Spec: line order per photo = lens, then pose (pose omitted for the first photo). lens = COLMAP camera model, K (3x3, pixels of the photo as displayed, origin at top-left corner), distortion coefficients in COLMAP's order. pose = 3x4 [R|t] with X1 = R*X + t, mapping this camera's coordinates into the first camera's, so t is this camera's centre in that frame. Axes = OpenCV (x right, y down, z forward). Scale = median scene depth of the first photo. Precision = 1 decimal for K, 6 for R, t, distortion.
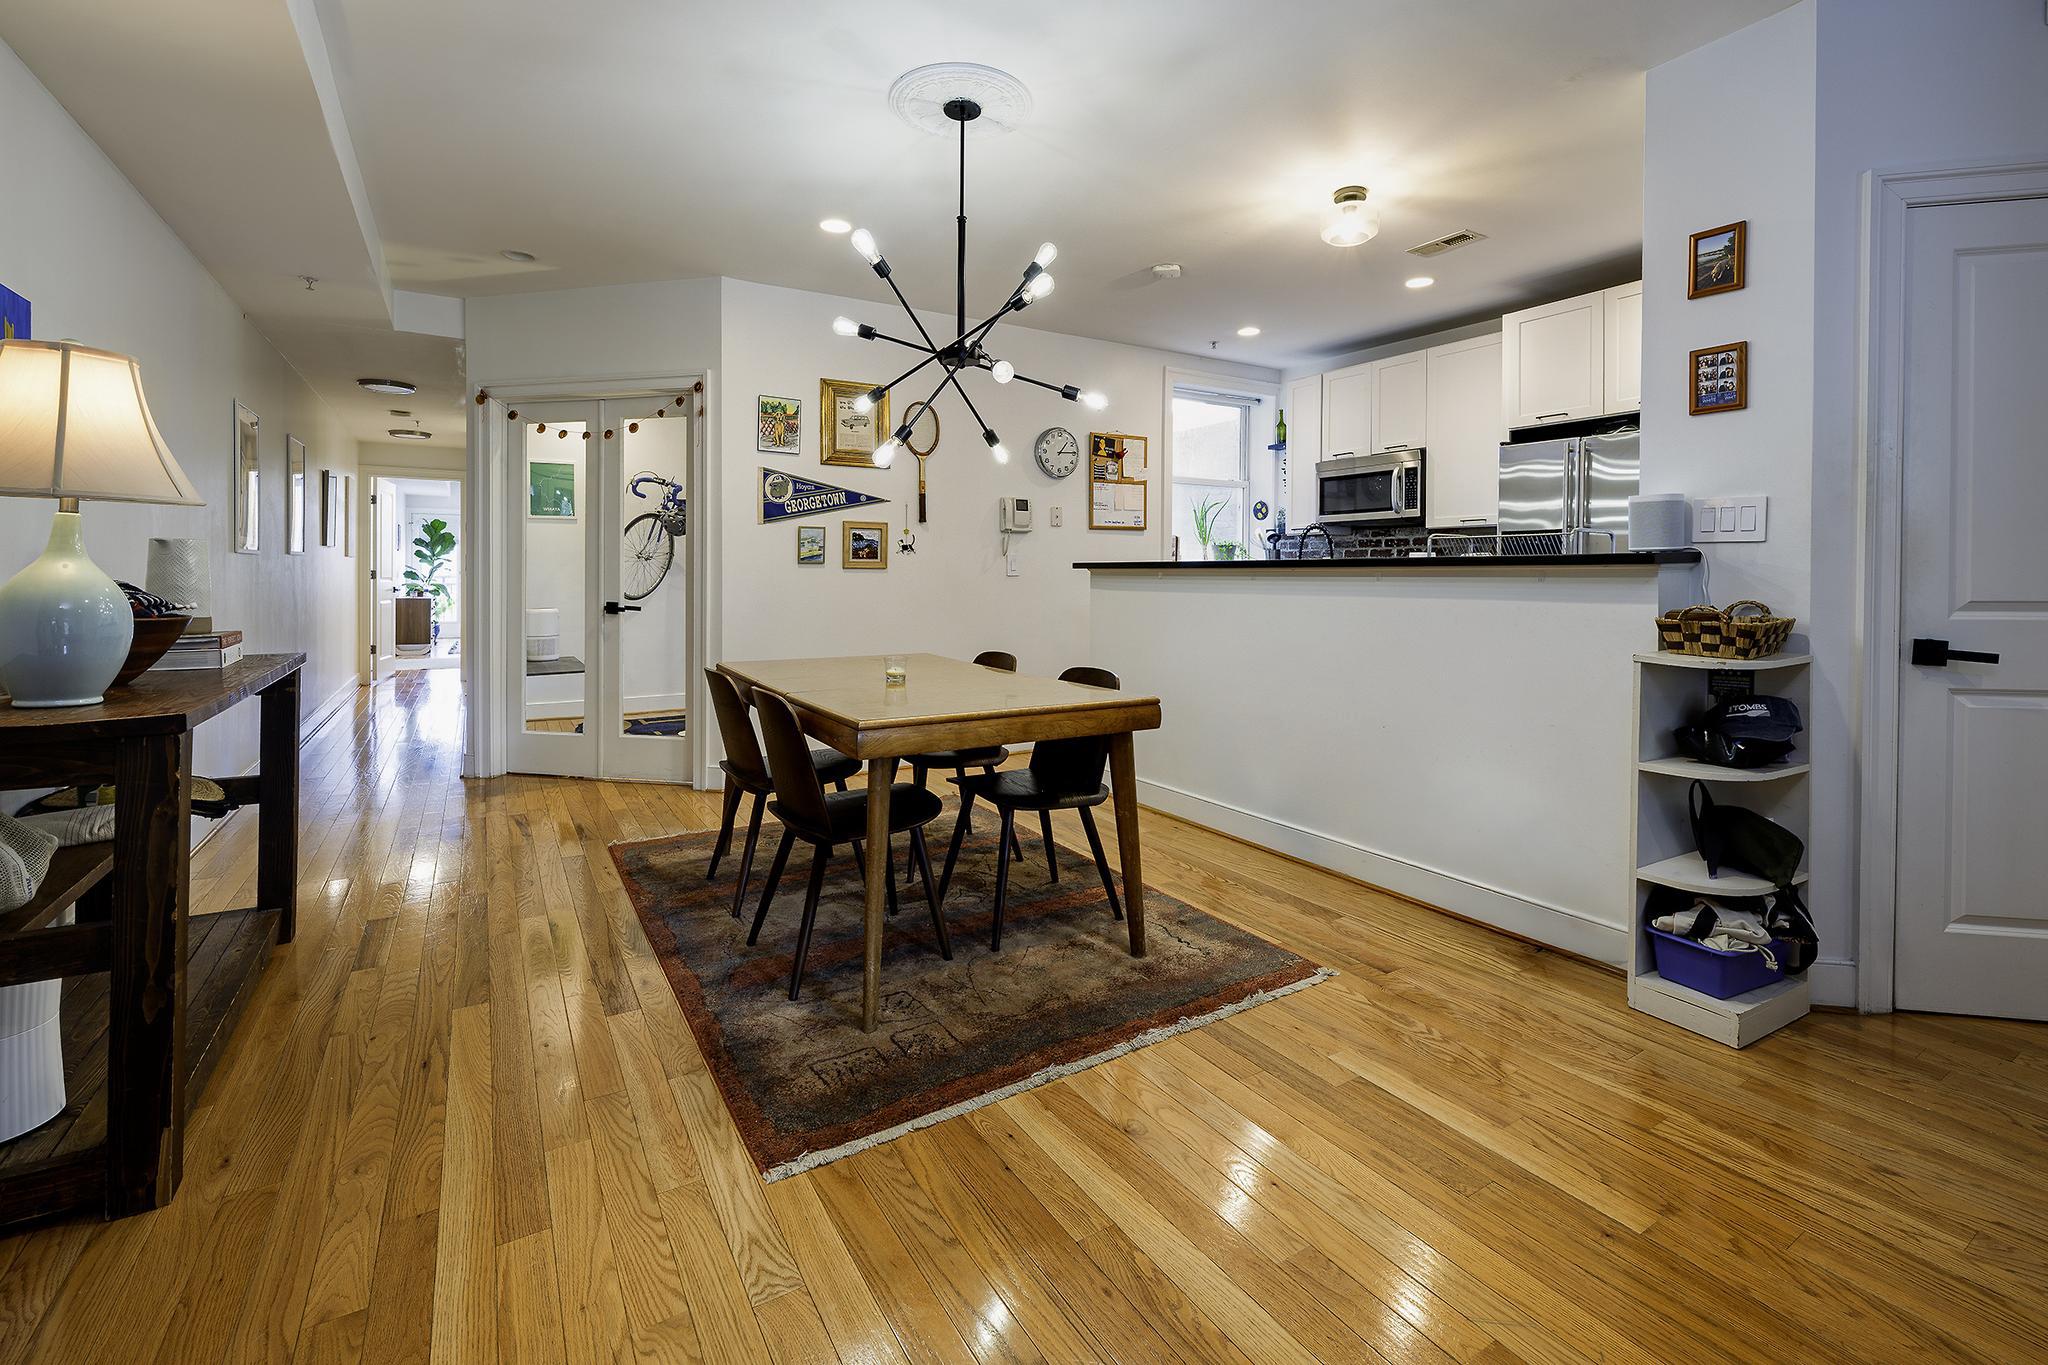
lens RADIAL K [[899.3, 0, 1019.3], [0, 899.3, 579.7], [0, 0, 1]] dist [-0.008318, 0.000986]
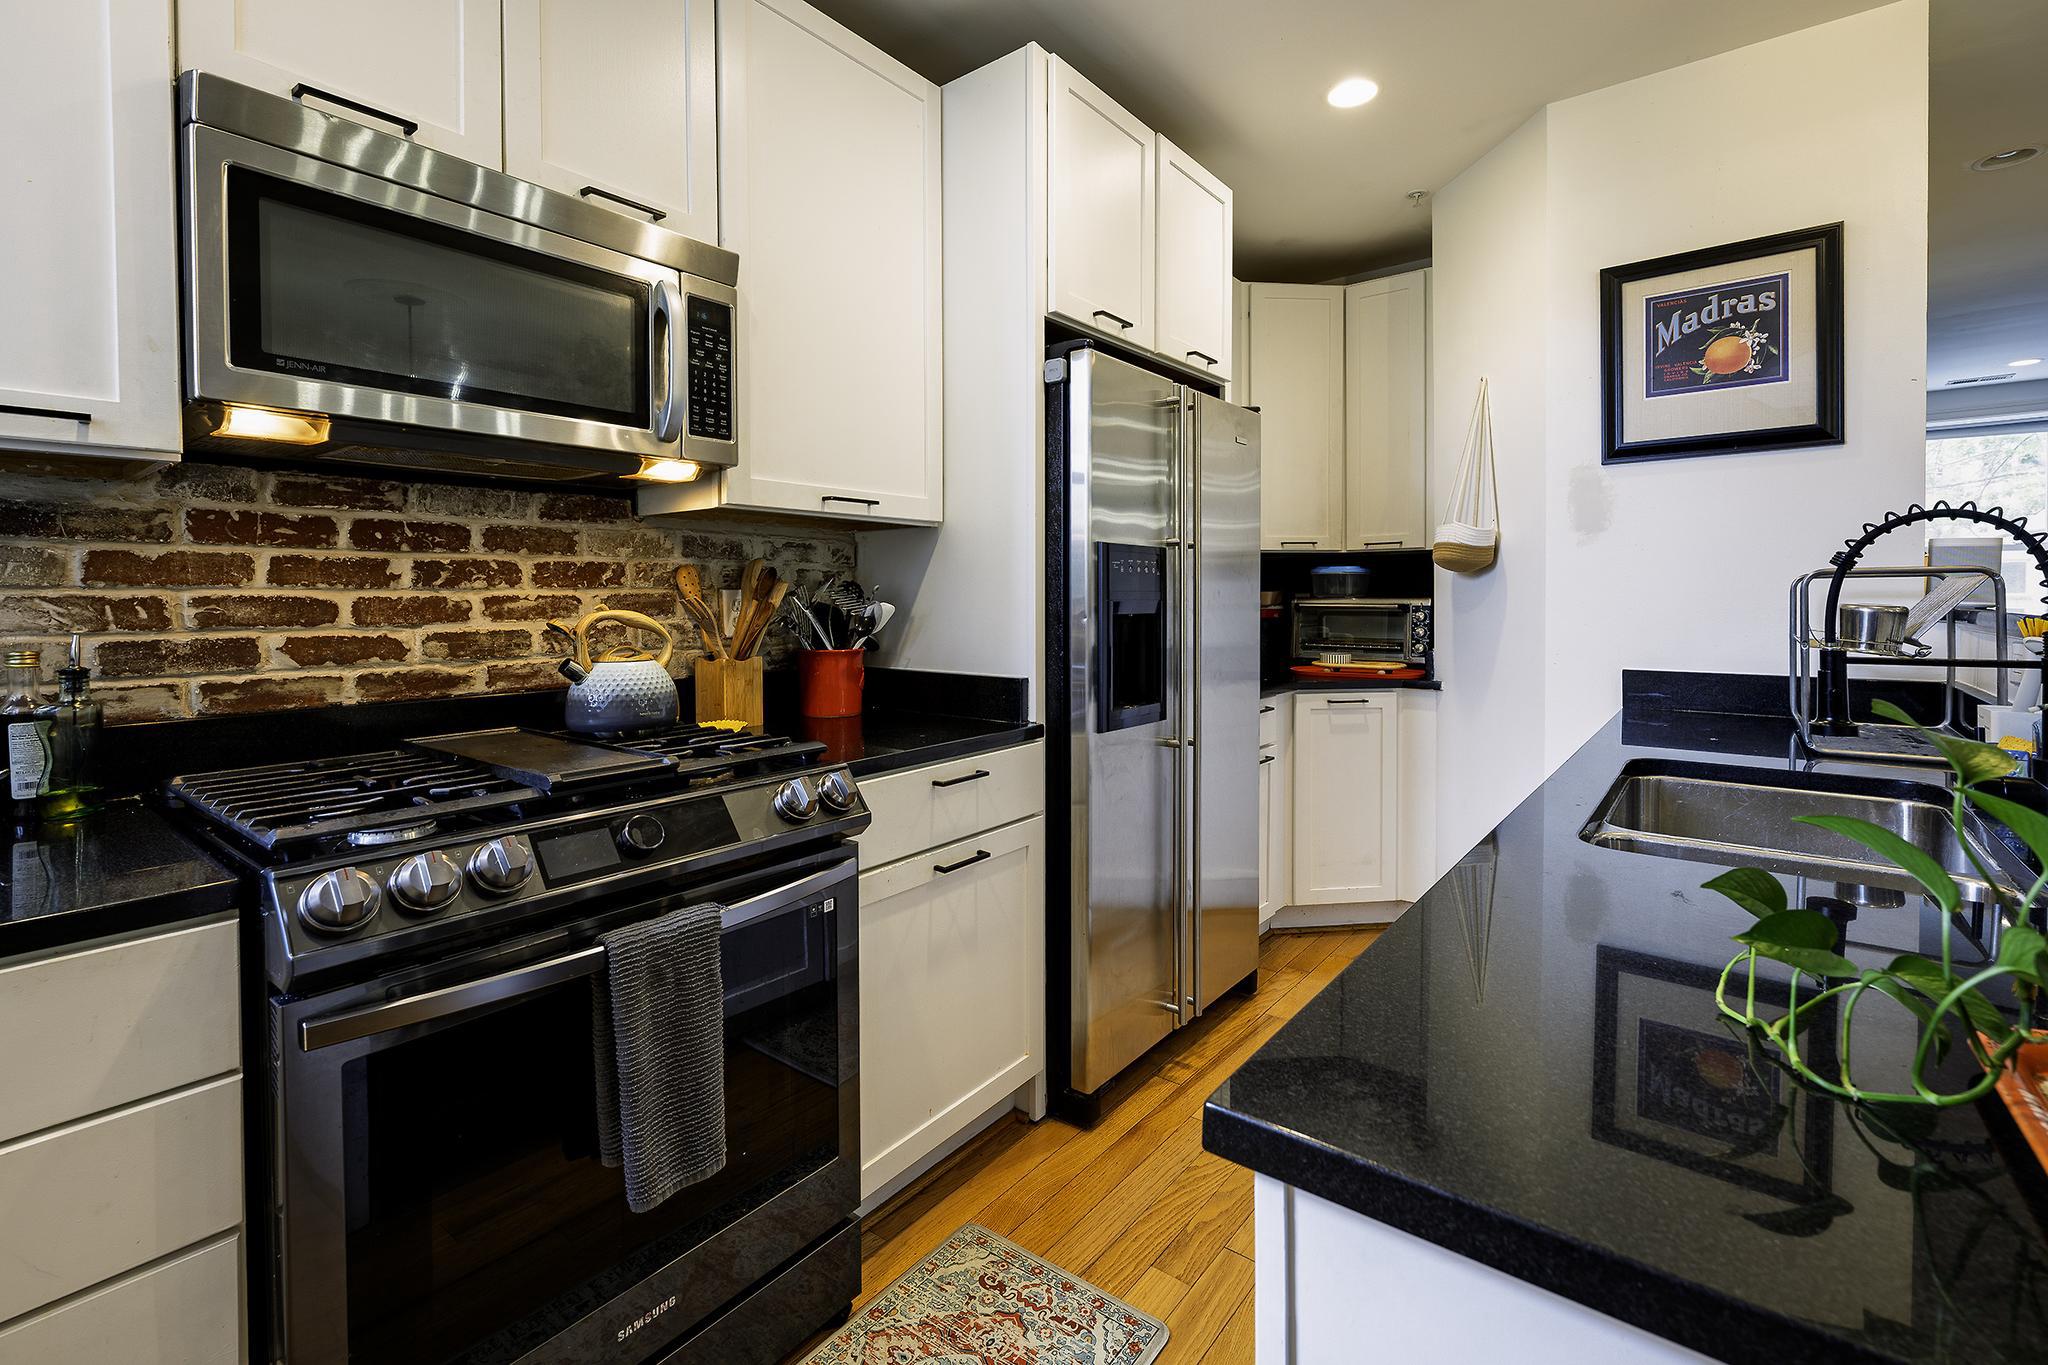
lens RADIAL K [[899.3, 0, 1006.6], [0, 899.3, 617.1], [0, 0, 1]] dist [-0.008318, 0.000986]
pose [[-0.342021, -0.025566, 0.939344, 0.122213], [0.006110, 0.999548, 0.029429, -0.027876], [-0.939672, 0.015804, -0.341711, 1.092177]]
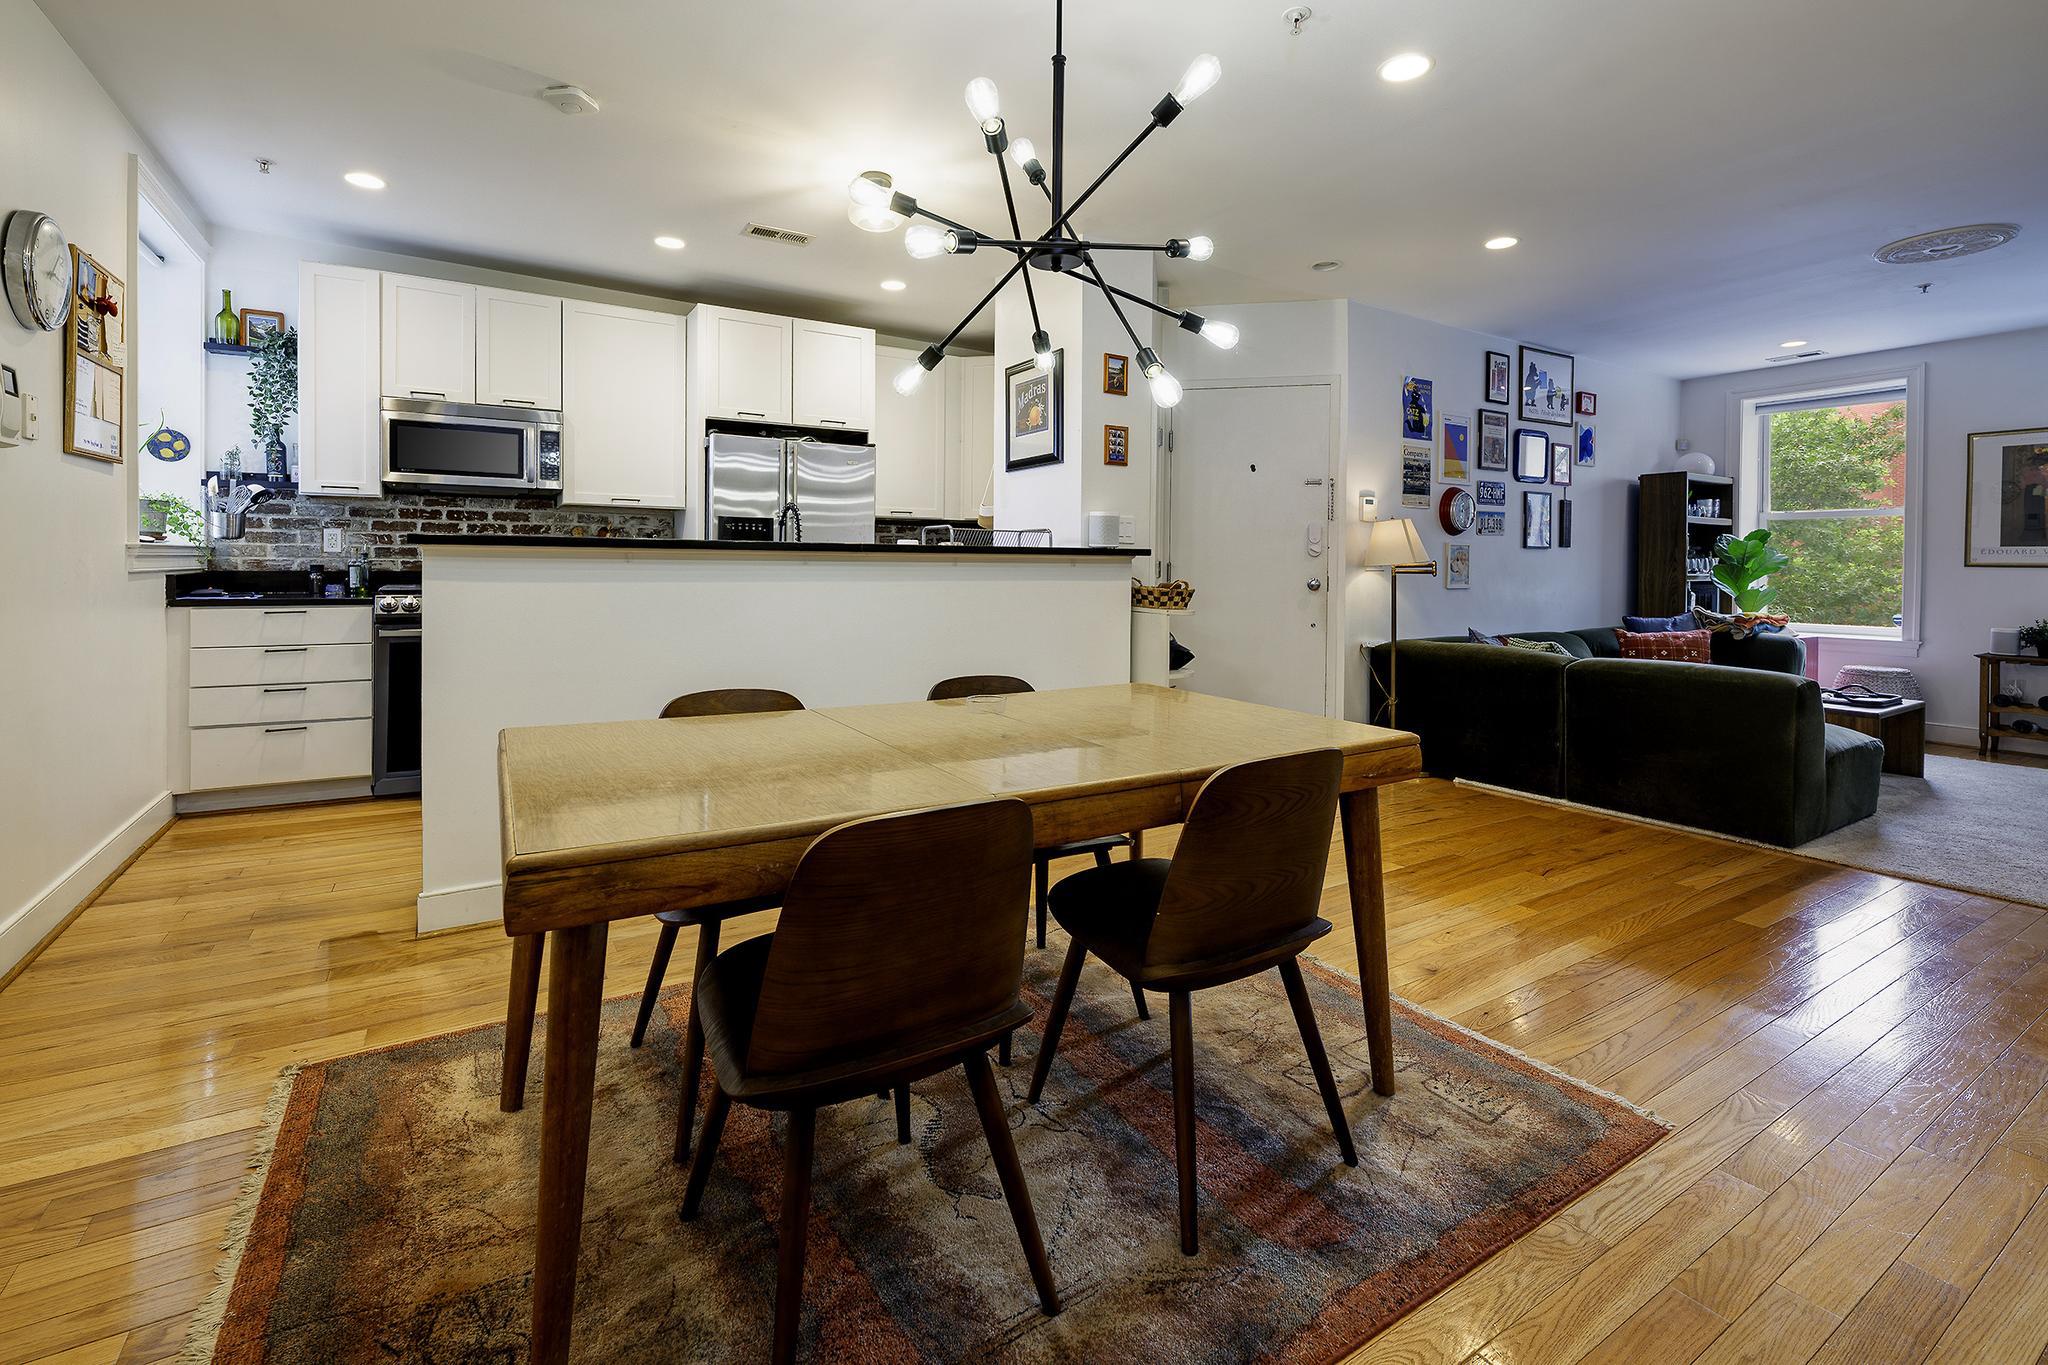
lens RADIAL K [[899.3, 0, 1005.4], [0, 899.3, 577.1], [0, 0, 1]] dist [-0.008318, 0.000986]
pose [[-0.000966, -0.019516, 0.999809, -0.456259], [-0.005978, 0.999792, 0.019510, -0.005481], [-0.999982, -0.005958, -0.001082, 0.611437]]
